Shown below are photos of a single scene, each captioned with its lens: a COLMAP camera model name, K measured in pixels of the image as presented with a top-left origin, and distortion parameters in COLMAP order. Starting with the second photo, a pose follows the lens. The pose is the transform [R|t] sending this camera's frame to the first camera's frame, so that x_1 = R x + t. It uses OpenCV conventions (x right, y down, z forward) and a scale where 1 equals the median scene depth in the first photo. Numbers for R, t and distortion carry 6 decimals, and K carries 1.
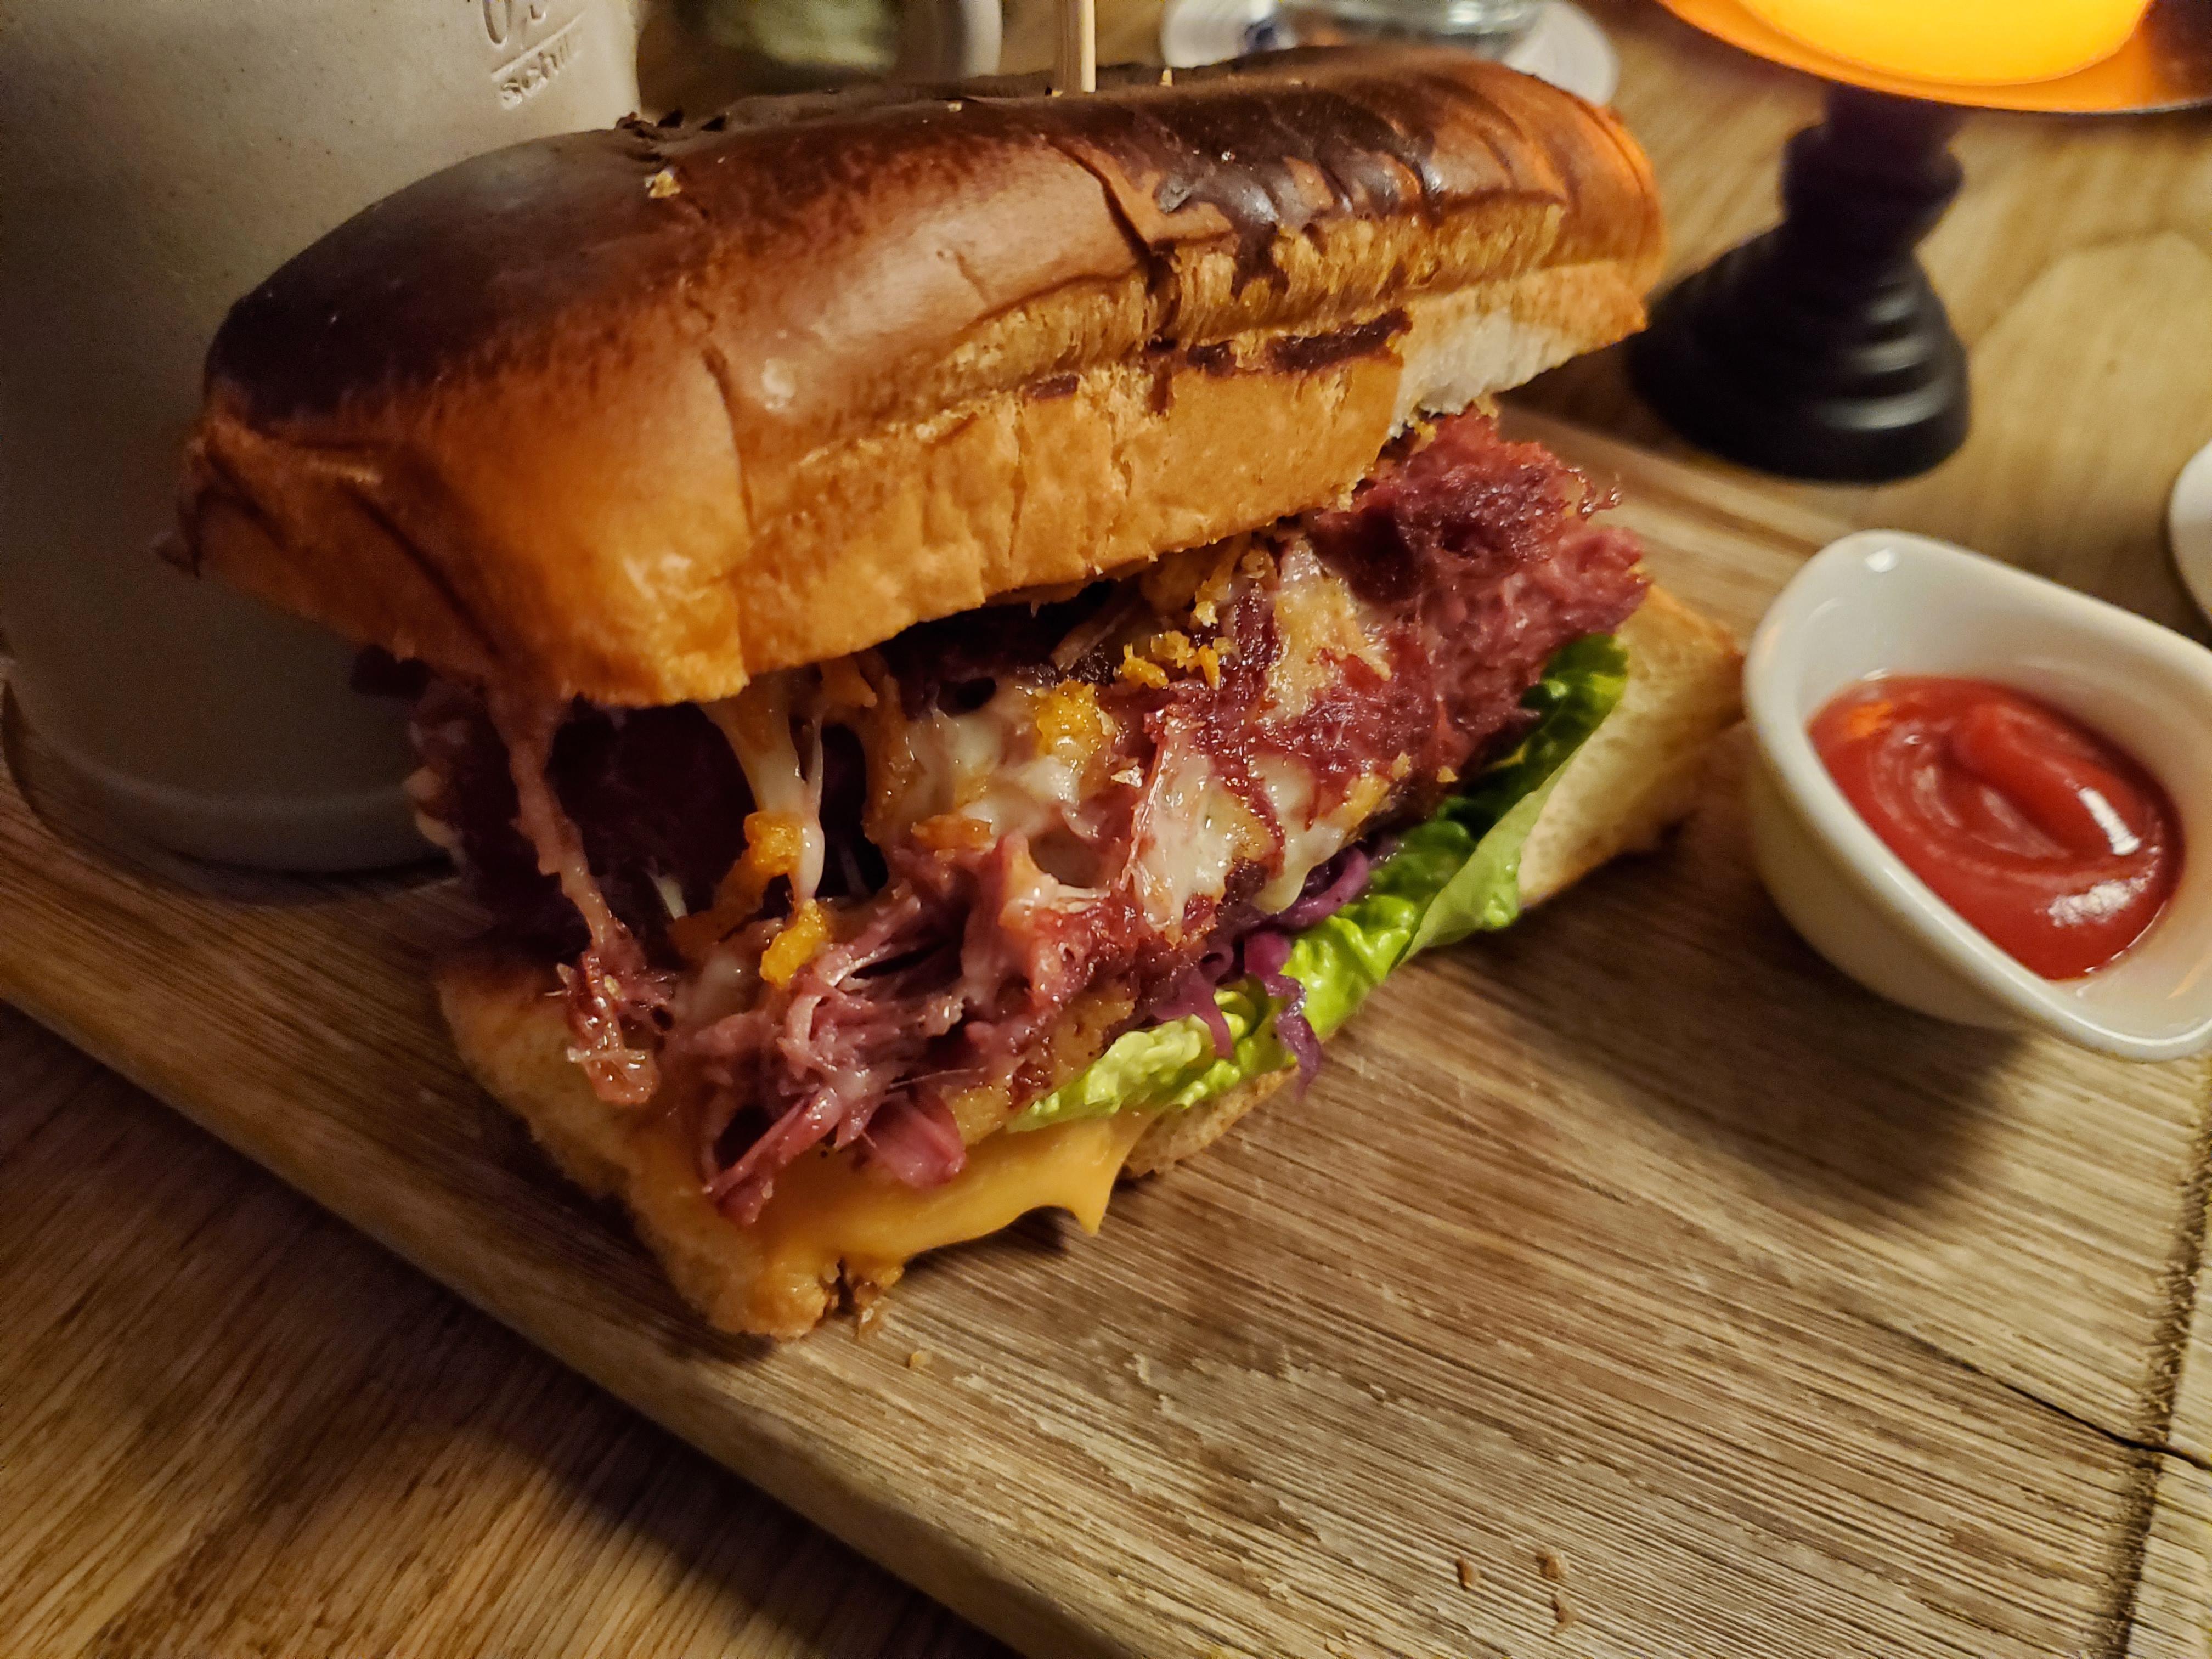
lens RADIAL K [[1713.9, 0, 1106.0], [0, 1713.9, 829.5], [0, 0, 1]] dist [0.007549, -0.011363]
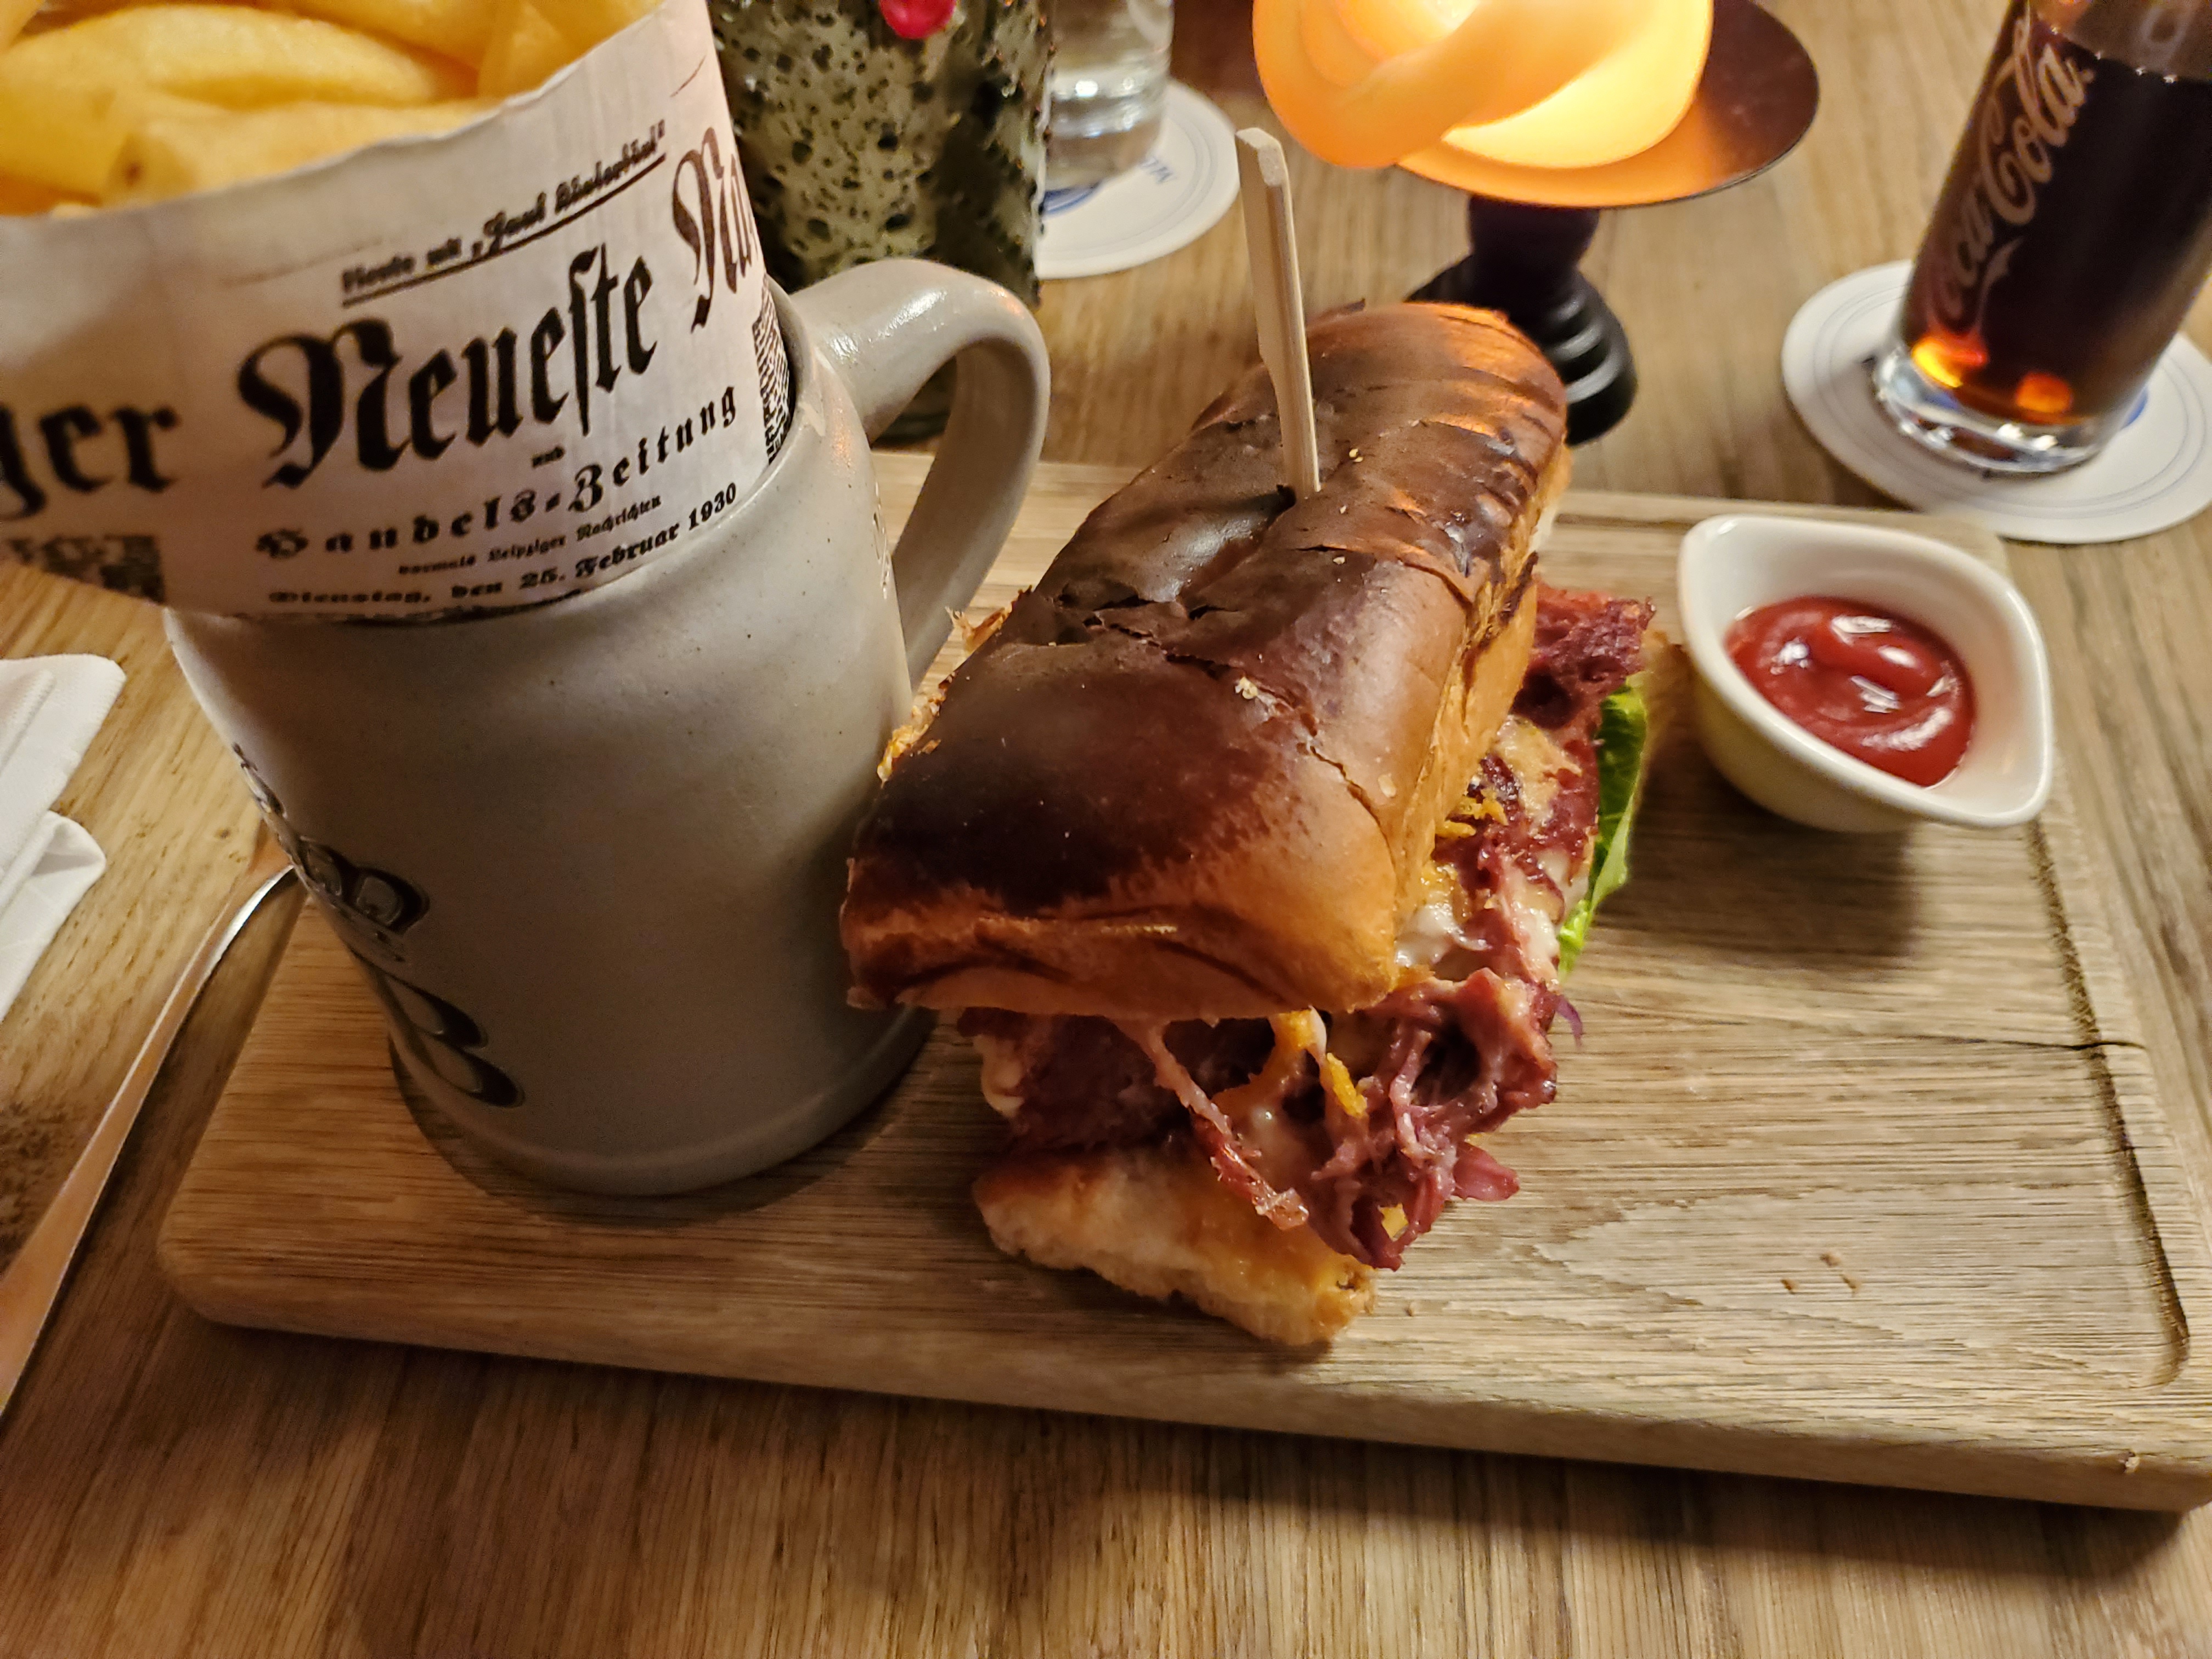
lens RADIAL K [[1676.6, 0, 1106.0], [0, 1676.6, 829.5], [0, 0, 1]] dist [0.012226, 0.004089]
pose [[0.909795, -0.352502, 0.219125, -0.537982], [0.338741, 0.935680, 0.098775, -0.316515], [-0.239849, -0.015638, 0.970684, -0.337961]]
